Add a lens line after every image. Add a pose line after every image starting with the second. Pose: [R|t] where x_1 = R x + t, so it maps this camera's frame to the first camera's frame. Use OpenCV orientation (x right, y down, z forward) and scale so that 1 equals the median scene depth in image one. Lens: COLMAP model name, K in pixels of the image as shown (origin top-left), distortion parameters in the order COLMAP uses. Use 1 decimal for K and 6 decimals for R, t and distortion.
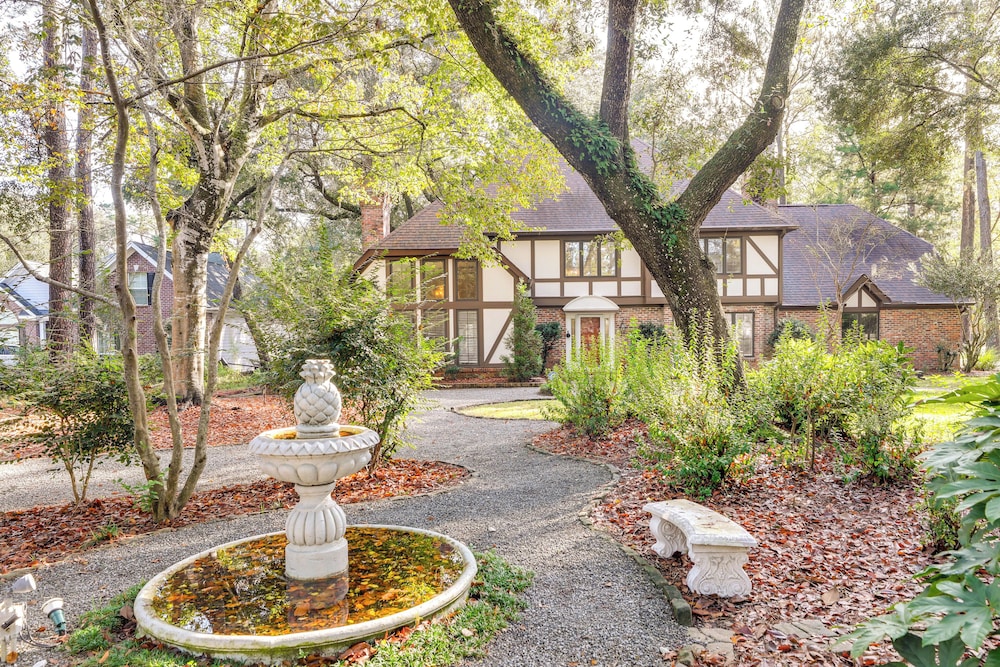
lens RADIAL K [[588.8, 0, 525.4], [0, 588.8, 358.3], [0, 0, 1]] dist [0.002622, 0.000475]
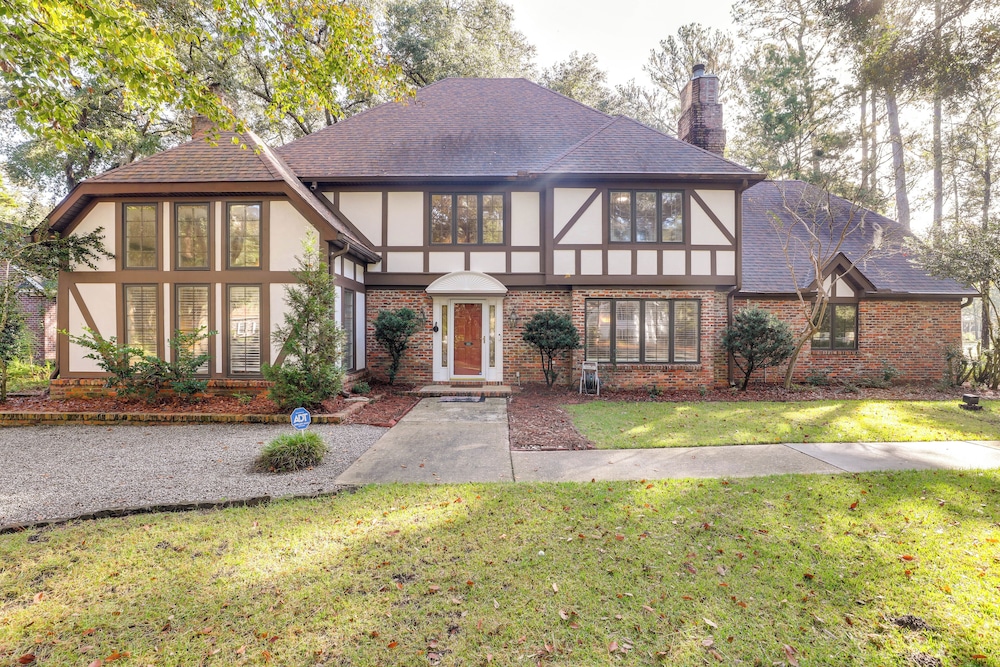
lens RADIAL K [[462.5, 0, 500.0], [0, 462.5, 333.5], [0, 0, 1]] dist [-0.025305, 0.000383]
pose [[0.999455, 0.013575, 0.030081, 0.134000], [-0.012657, 0.999455, -0.030504, -0.018210], [-0.030479, 0.030106, 0.999082, 0.461092]]
